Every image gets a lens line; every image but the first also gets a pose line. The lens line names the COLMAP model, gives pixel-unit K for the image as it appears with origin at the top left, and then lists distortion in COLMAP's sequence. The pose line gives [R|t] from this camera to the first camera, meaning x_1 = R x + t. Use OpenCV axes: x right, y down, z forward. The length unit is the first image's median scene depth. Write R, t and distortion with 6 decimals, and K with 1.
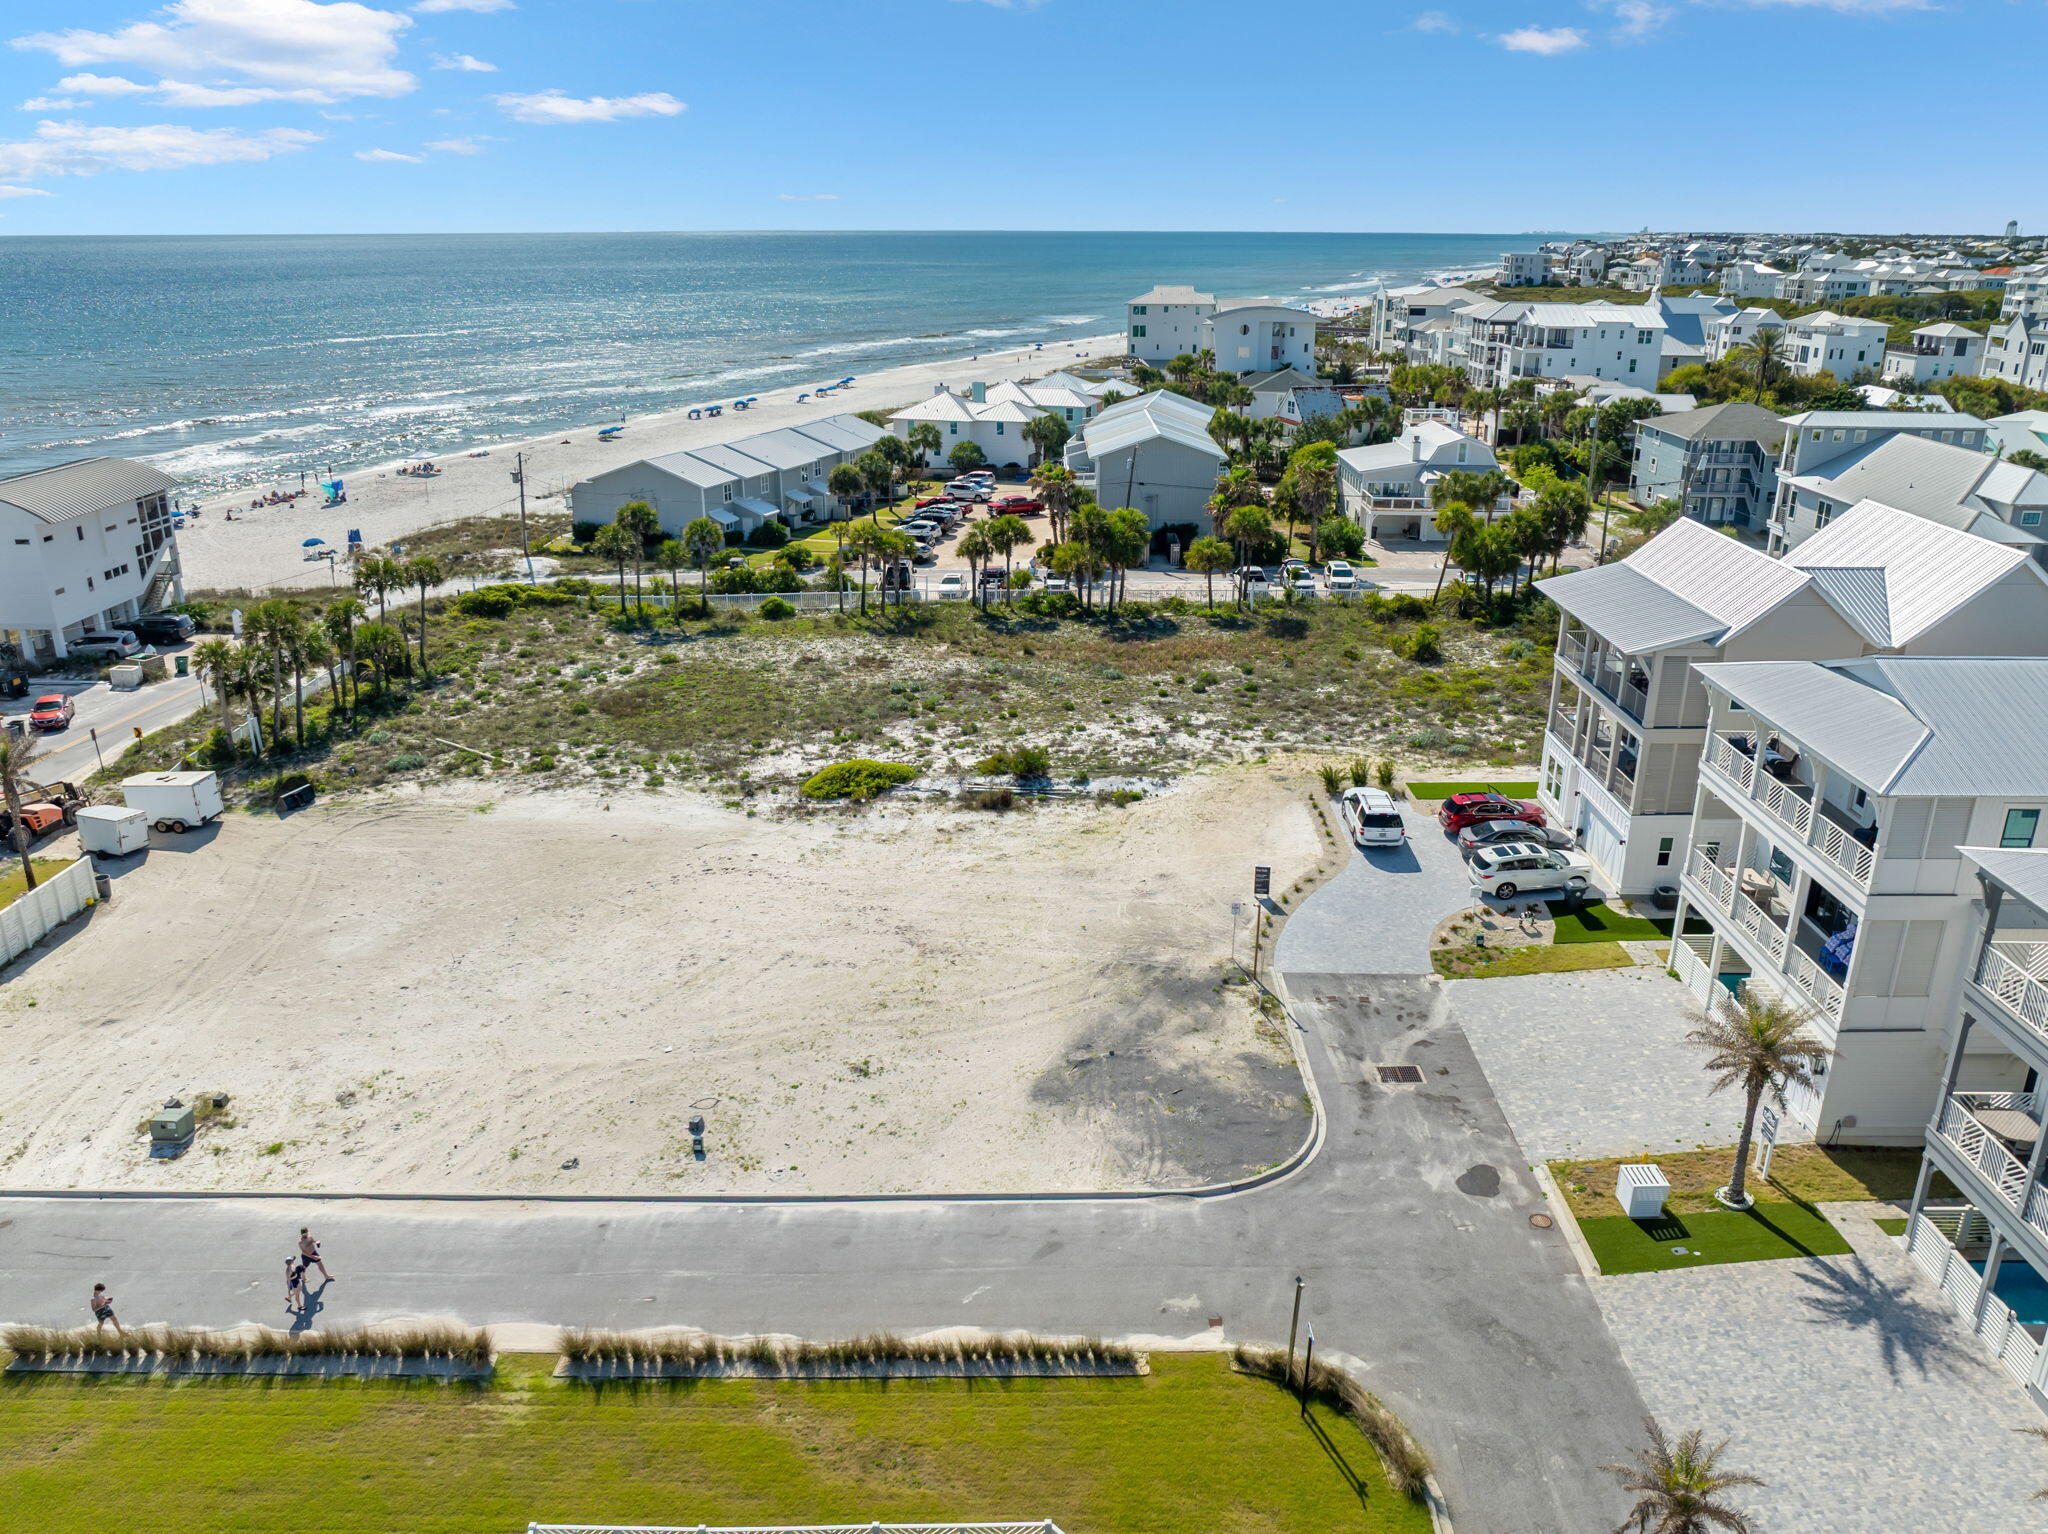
lens RADIAL K [[1478.0, 0, 1028.2], [0, 1478.0, 761.3], [0, 0, 1]] dist [-0.024002, -0.022904]
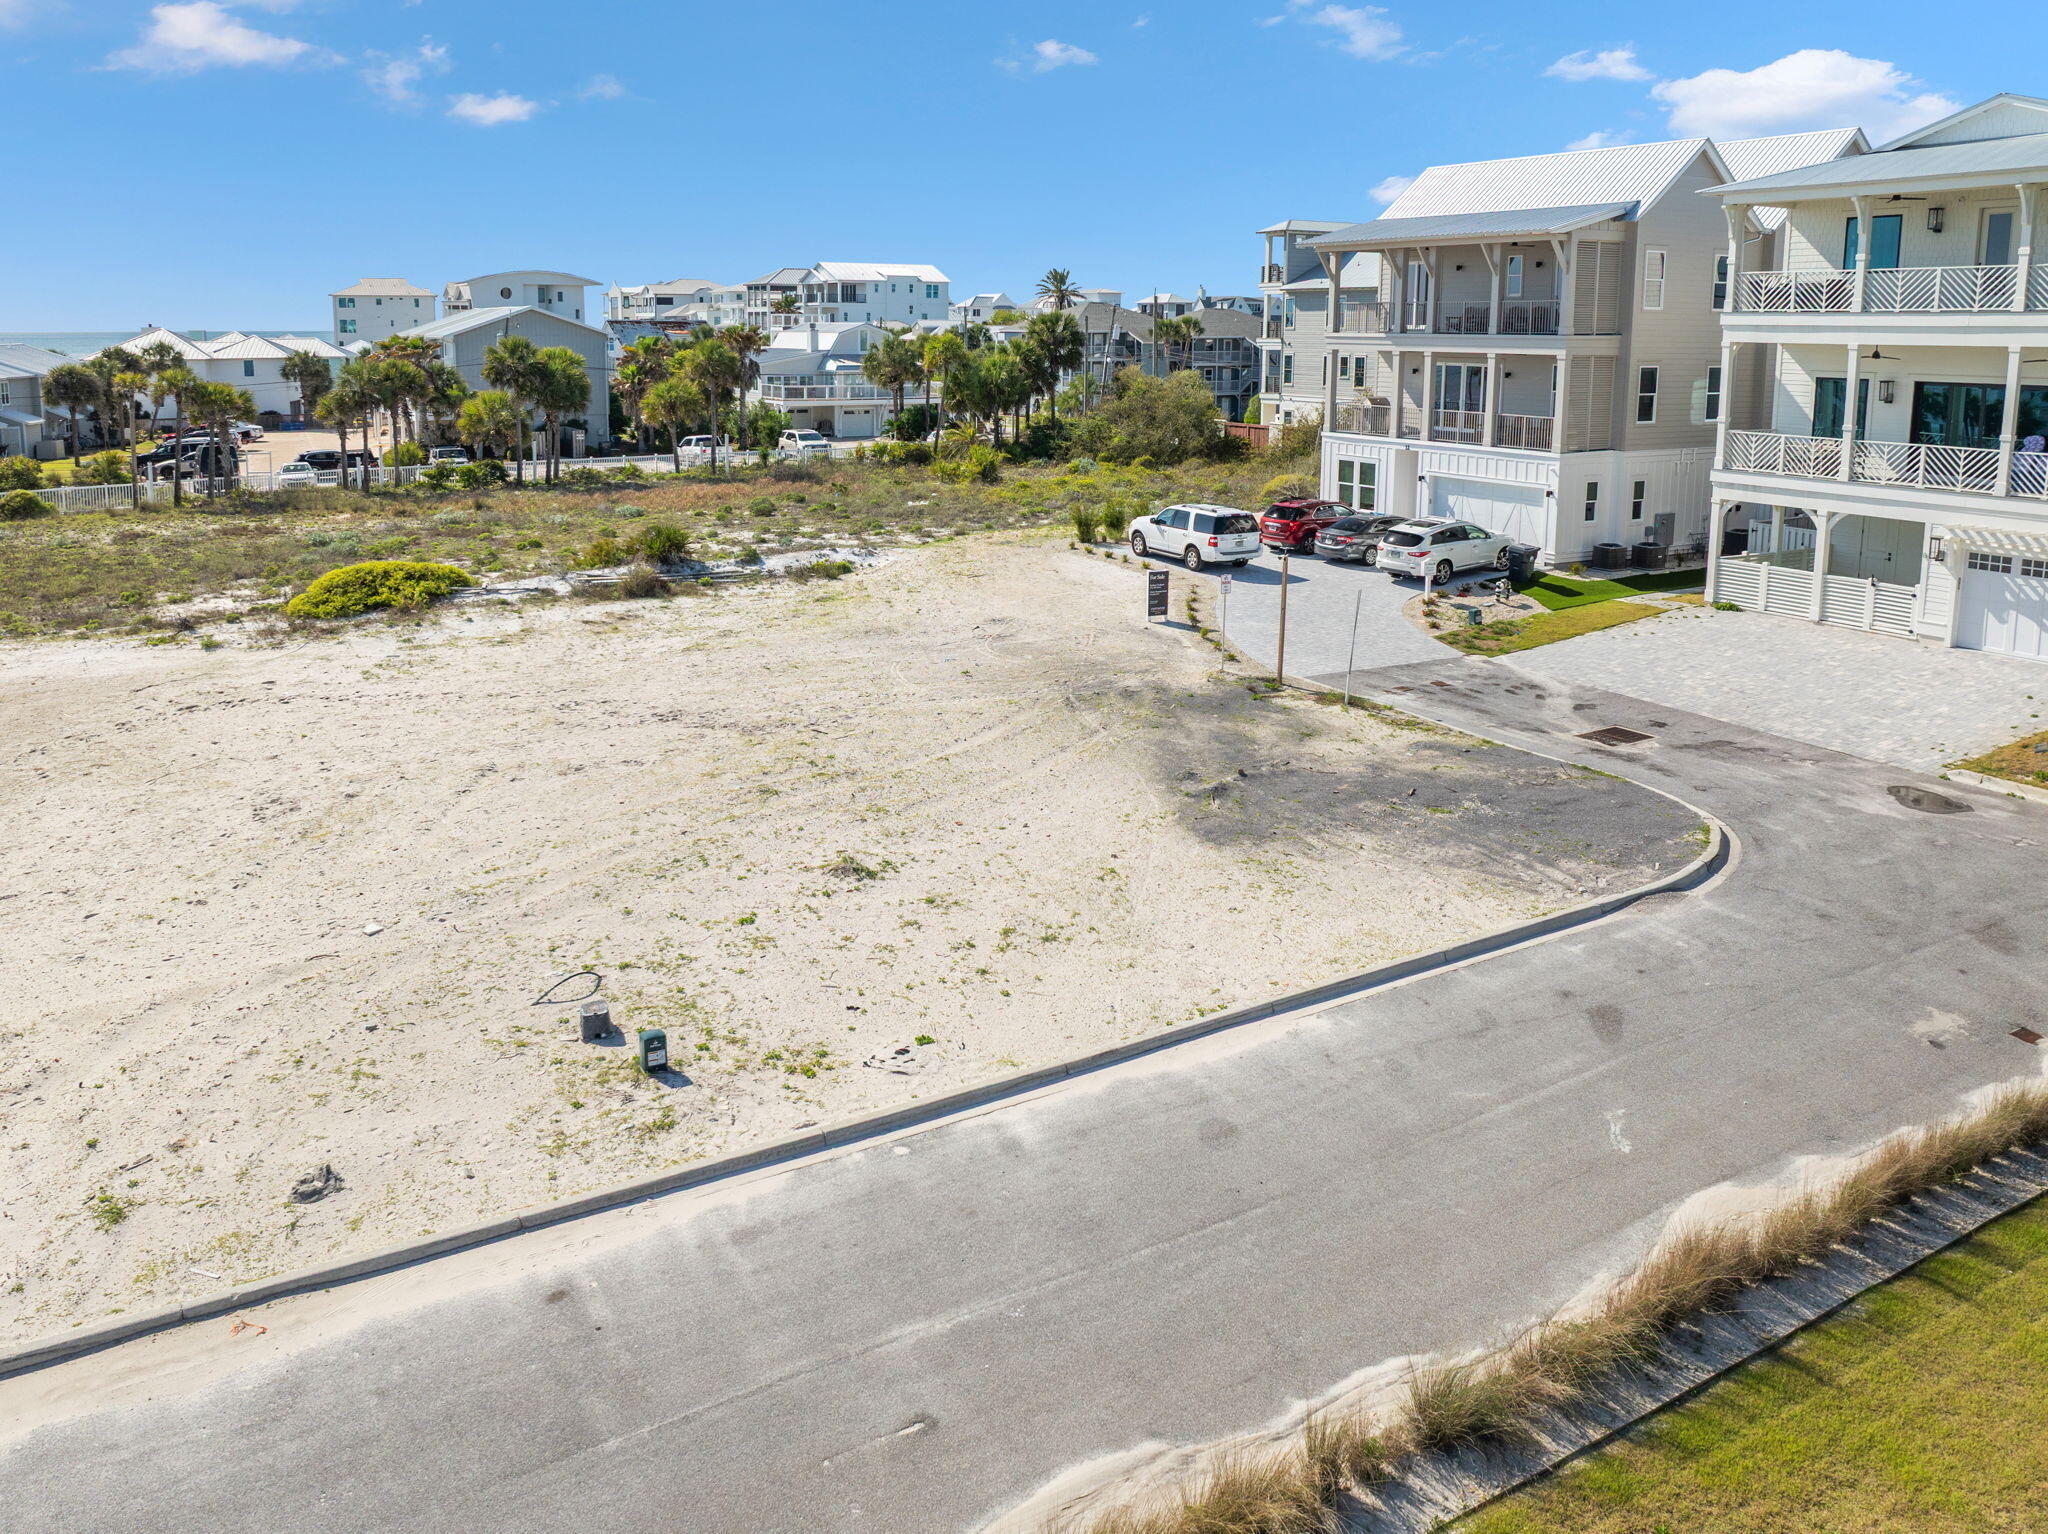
lens RADIAL K [[1541.5, 0, 972.2], [0, 1541.5, 560.9], [0, 0, 1]] dist [-0.031065, -0.000763]
pose [[0.868330, -0.072174, 0.490708, -0.198991], [0.166277, 0.974463, -0.150909, 0.124213], [-0.467285, 0.212632, 0.858156, 0.352757]]
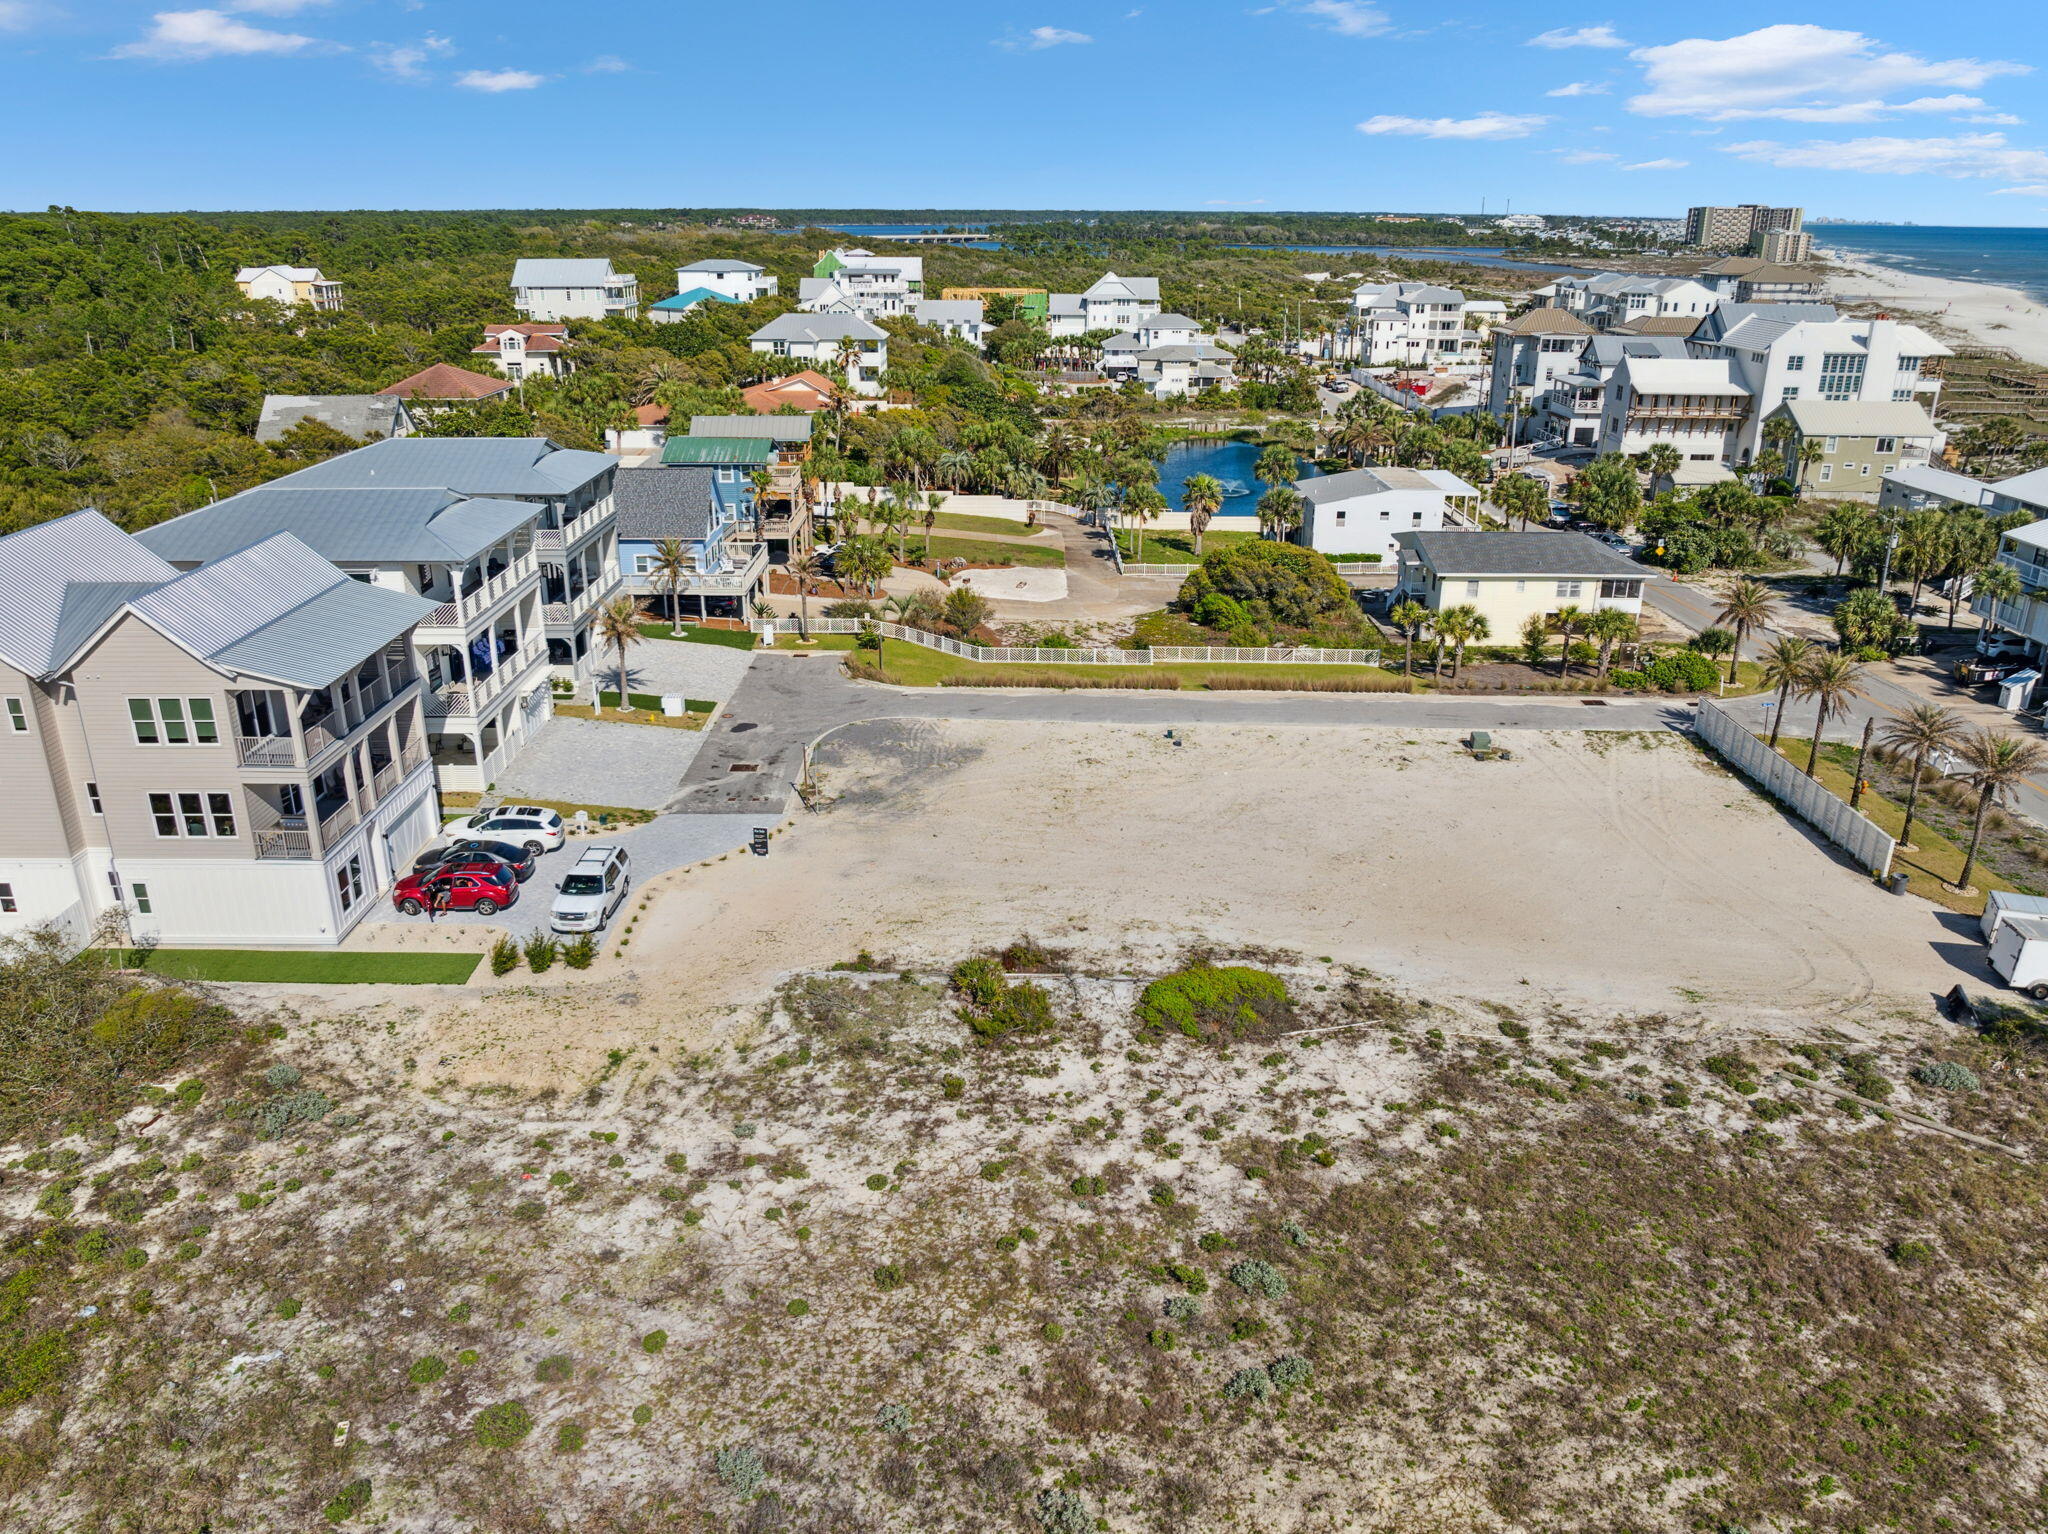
lens RADIAL K [[1475.3, 0, 1030.3], [0, 1475.3, 758.9], [0, 0, 1]] dist [-0.030796, -0.009477]
pose [[-0.999729, -0.000646, -0.023256, -0.007343], [-0.015601, 0.760148, 0.649562, -0.516701], [0.017259, 0.649749, -0.759953, 1.401743]]
